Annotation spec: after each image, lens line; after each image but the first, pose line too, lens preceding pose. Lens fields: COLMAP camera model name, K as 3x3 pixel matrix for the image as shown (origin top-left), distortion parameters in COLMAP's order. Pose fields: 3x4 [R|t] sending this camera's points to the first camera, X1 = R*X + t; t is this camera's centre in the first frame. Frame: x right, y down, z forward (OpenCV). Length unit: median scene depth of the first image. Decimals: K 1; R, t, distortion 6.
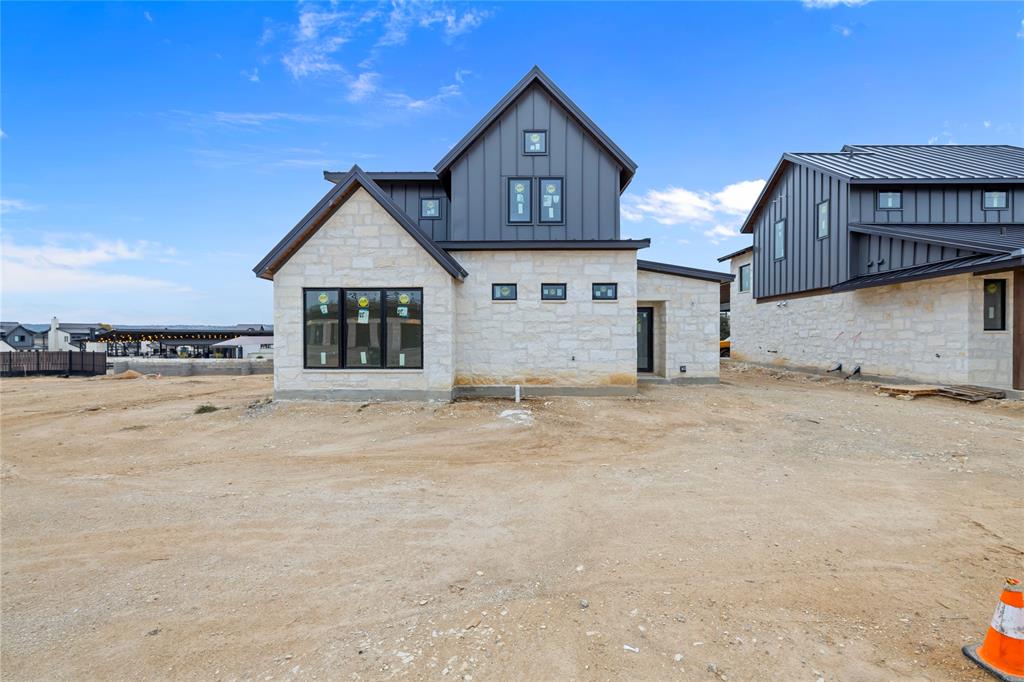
lens RADIAL K [[496.2, 0, 512.0], [0, 496.2, 341.0], [0, 0, 1]] dist [-0.003021, -0.000269]
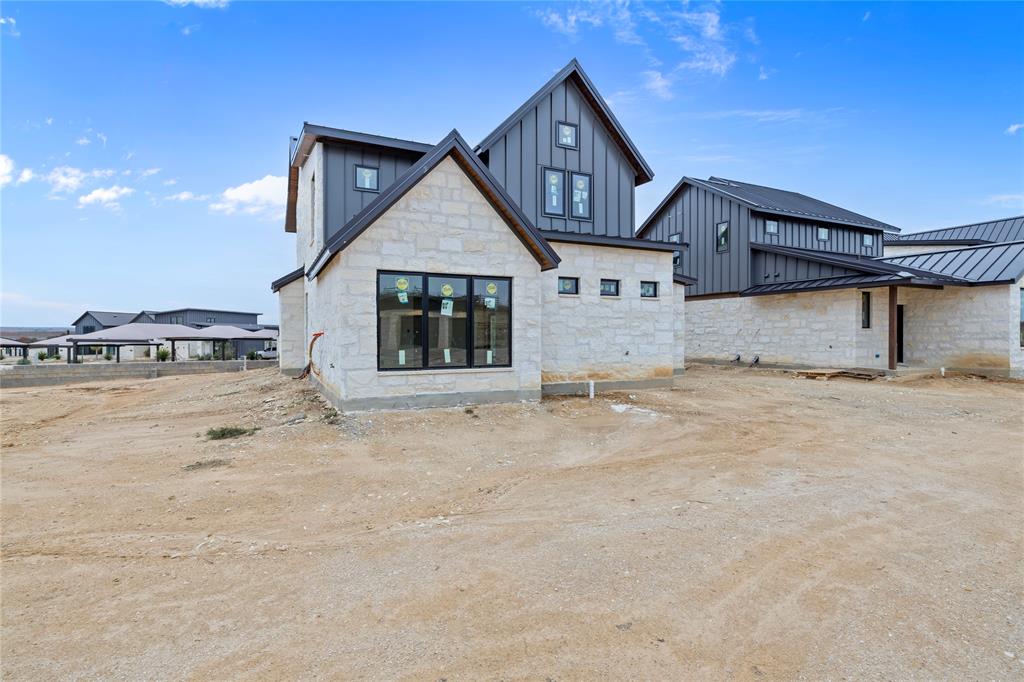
lens RADIAL K [[515.3, 0, 512.0], [0, 515.3, 341.0], [0, 0, 1]] dist [-0.002098, -0.000106]
pose [[0.890853, -0.005444, 0.454259, -0.577504], [0.003982, 0.999983, 0.004175, 0.004687], [-0.454274, -0.001910, 0.890860, 0.151877]]
